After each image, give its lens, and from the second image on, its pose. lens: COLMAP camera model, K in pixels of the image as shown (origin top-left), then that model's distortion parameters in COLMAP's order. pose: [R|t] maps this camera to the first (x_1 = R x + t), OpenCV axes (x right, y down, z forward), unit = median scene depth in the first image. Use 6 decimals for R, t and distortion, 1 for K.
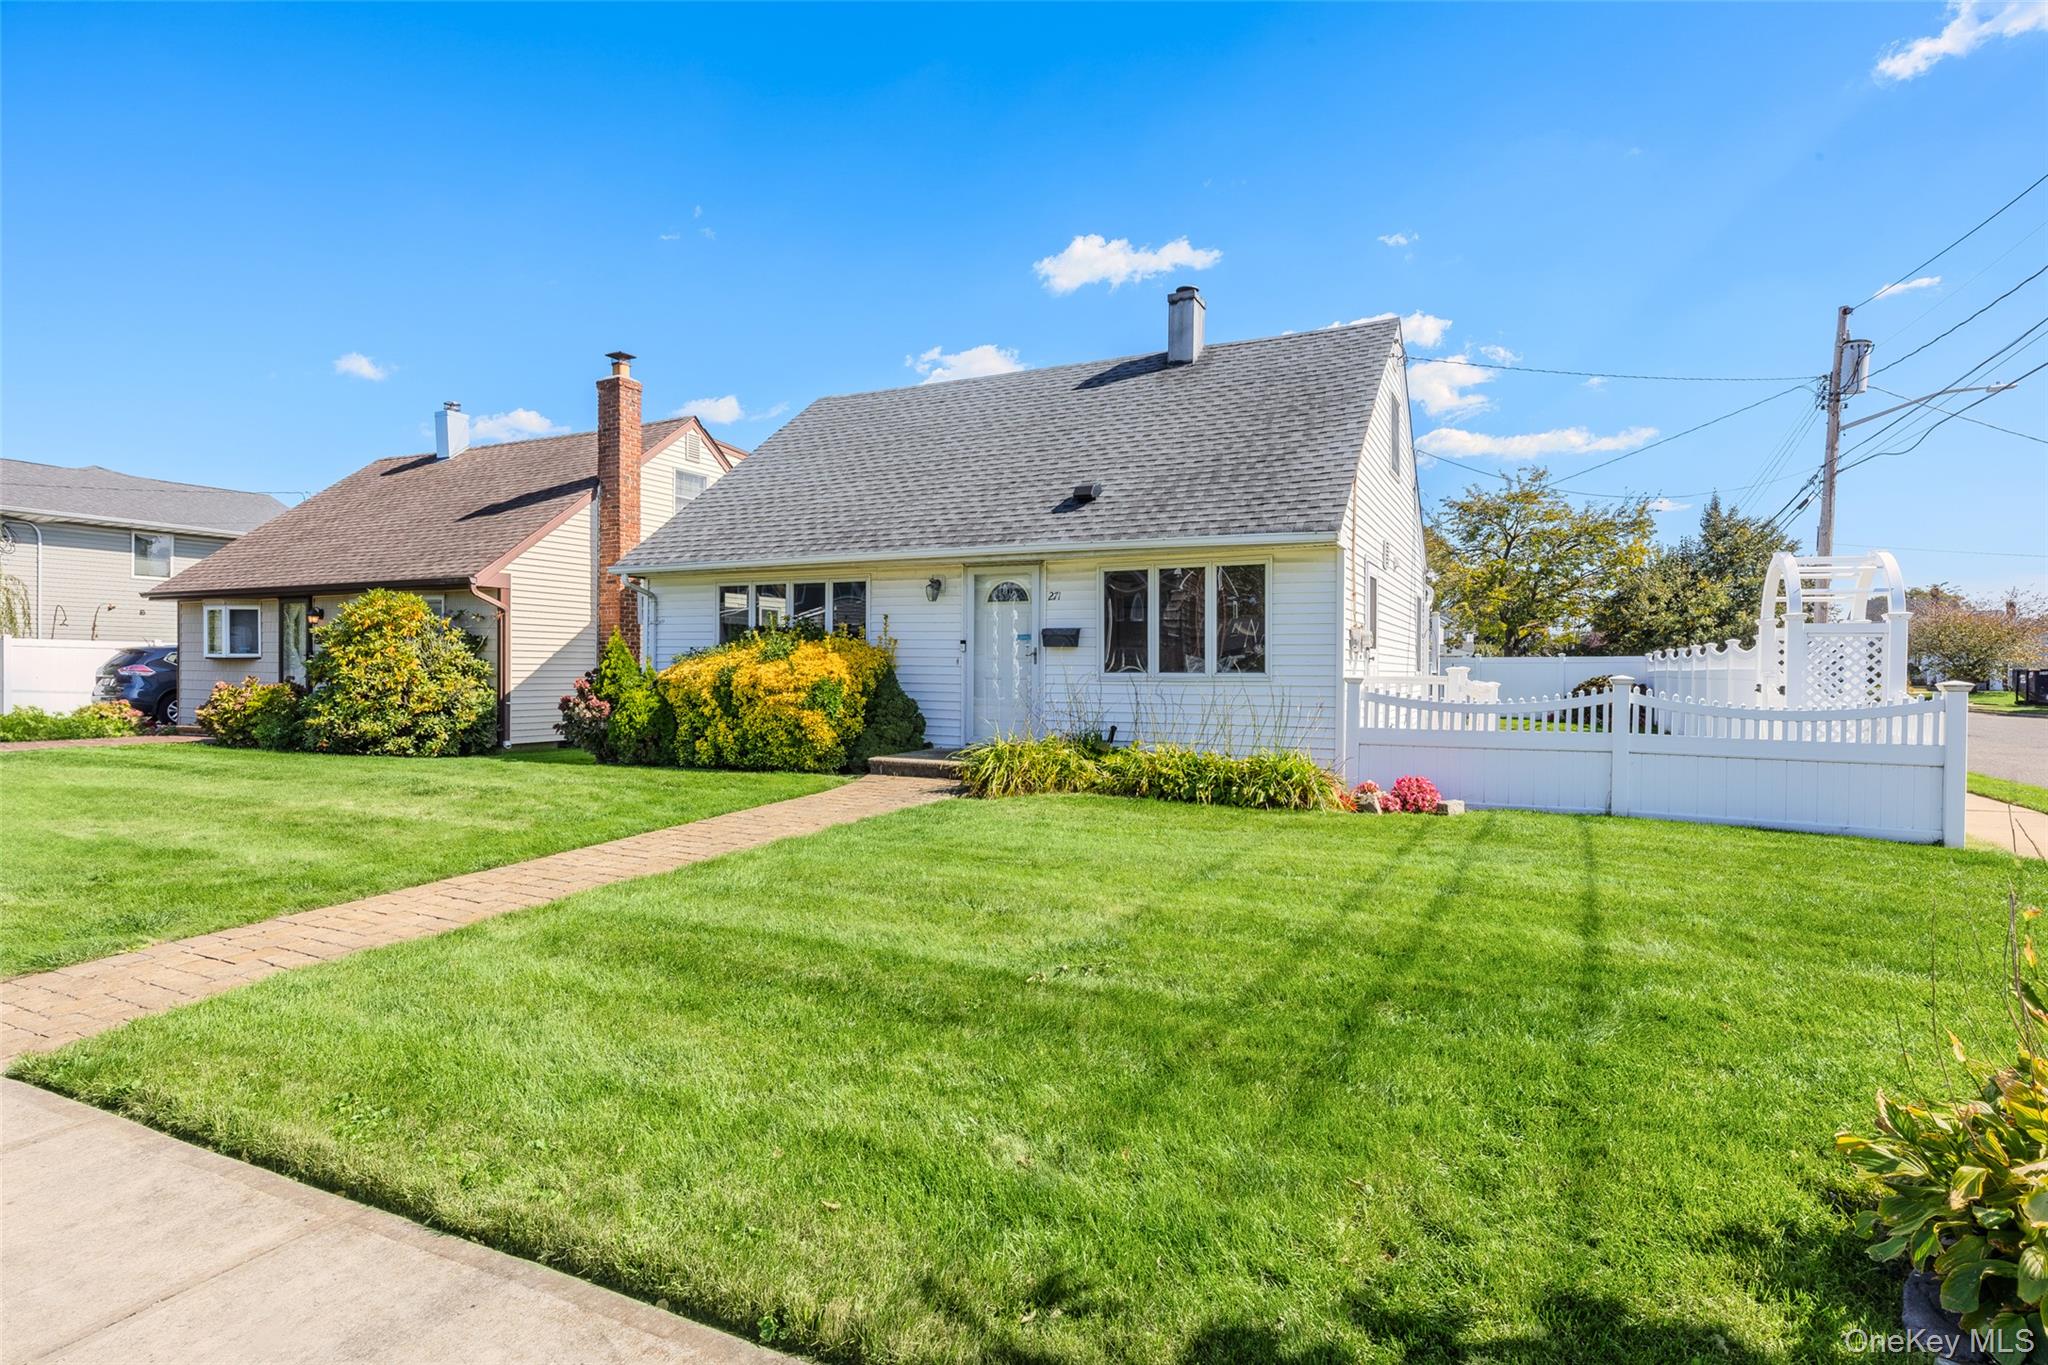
lens RADIAL K [[1044.2, 0, 1021.0], [0, 1044.2, 663.3], [0, 0, 1]] dist [-0.002467, 0.000445]
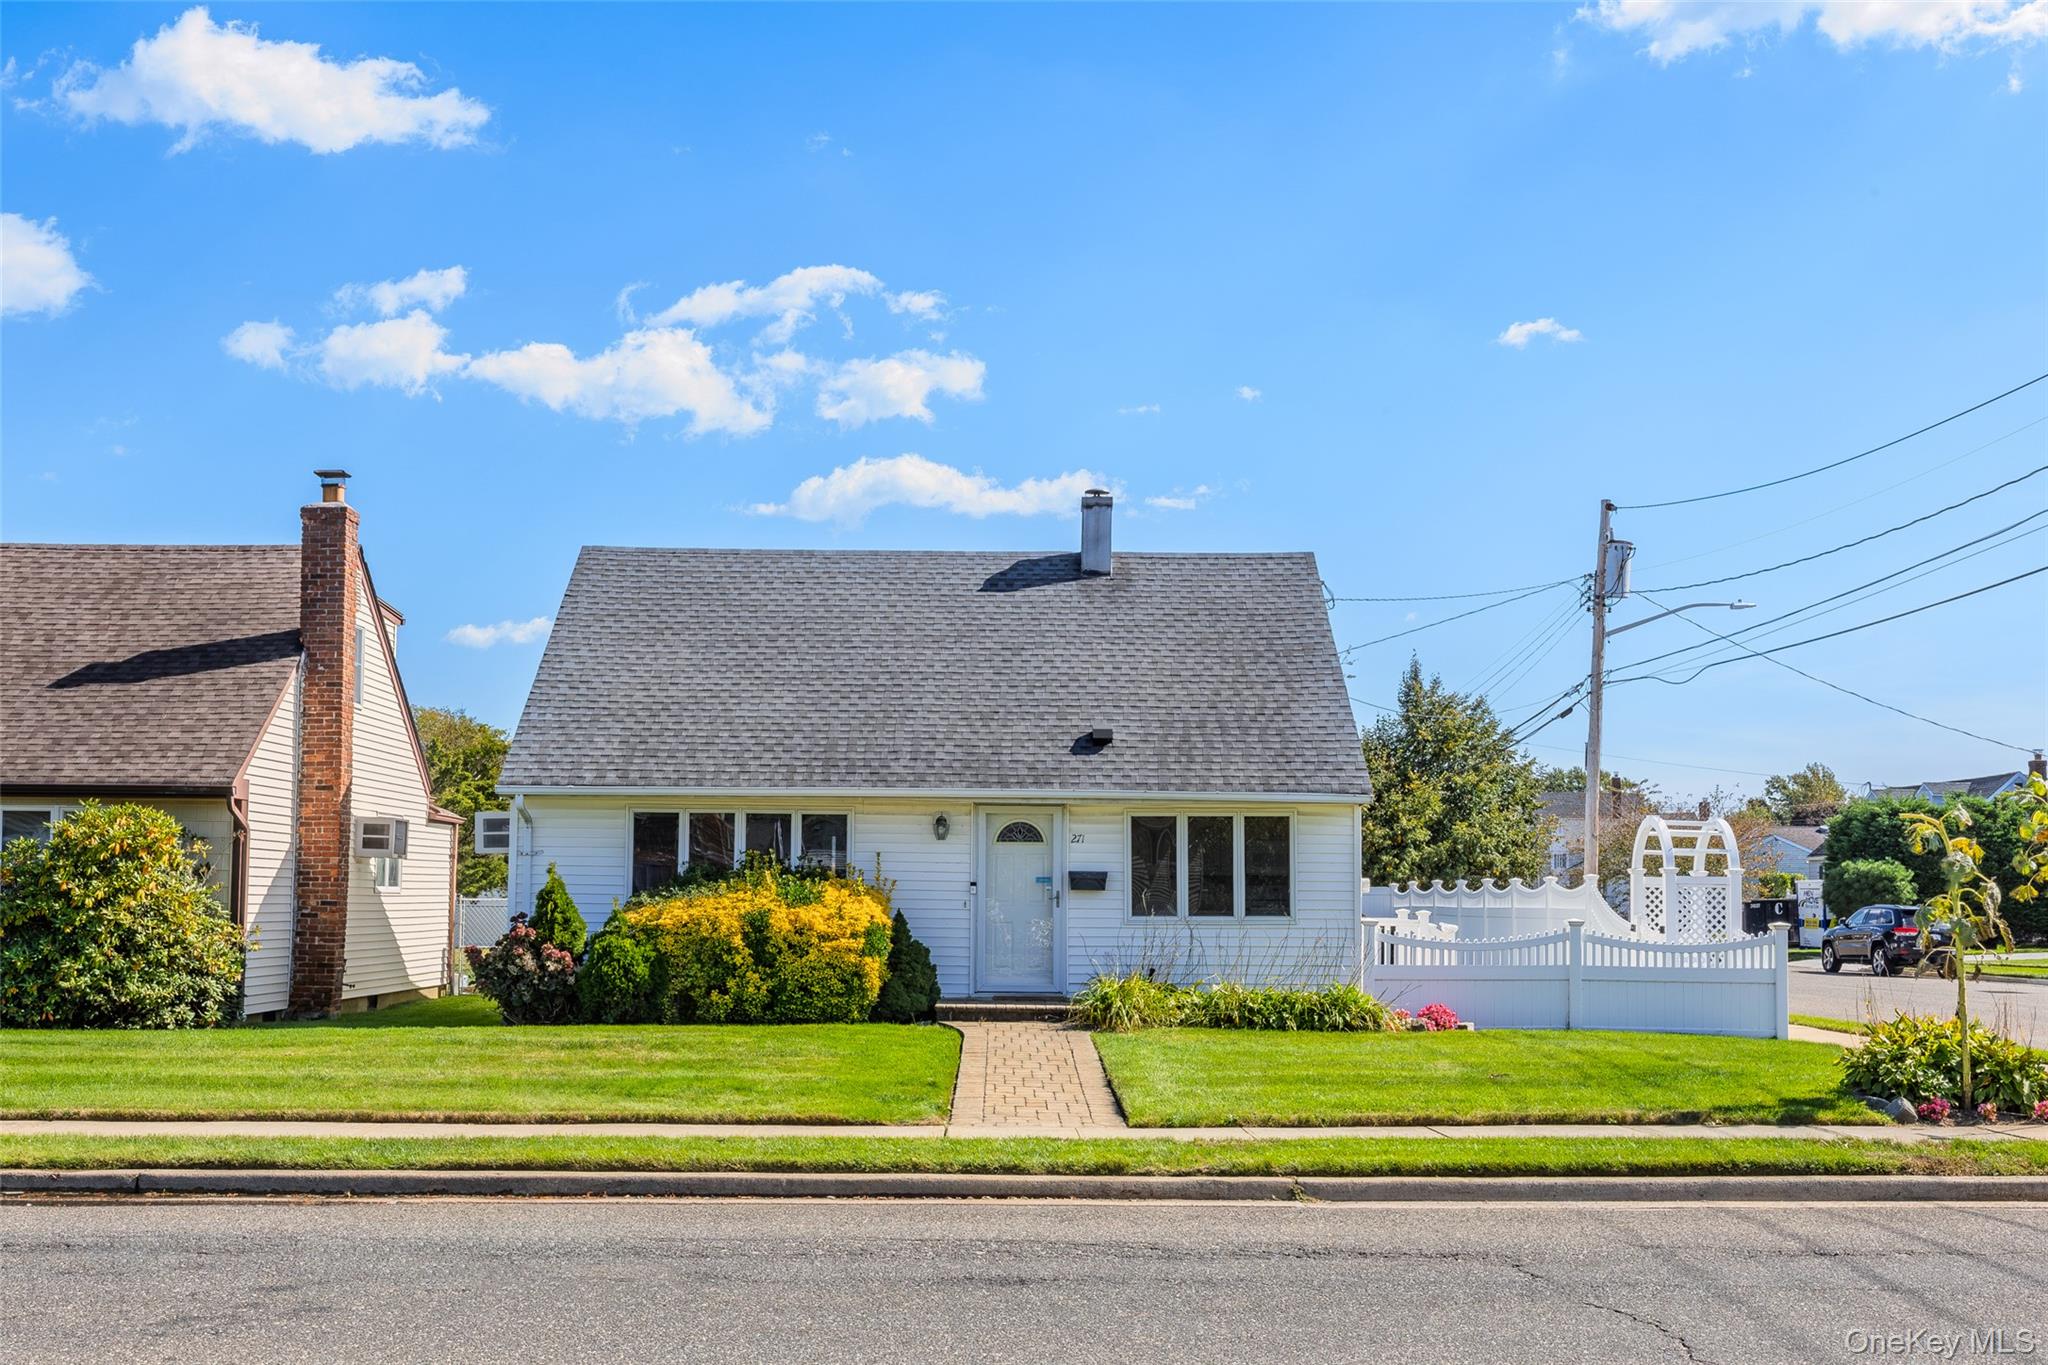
lens RADIAL K [[2174.6, 0, 1026.5], [0, 2174.6, 688.9], [0, 0, 1]] dist [-0.003298, 0.000000]
pose [[0.892776, 0.043609, 0.448385, -0.930862], [-0.004519, 0.996121, -0.087882, -0.023877], [-0.450478, 0.076433, 0.889510, -0.817442]]
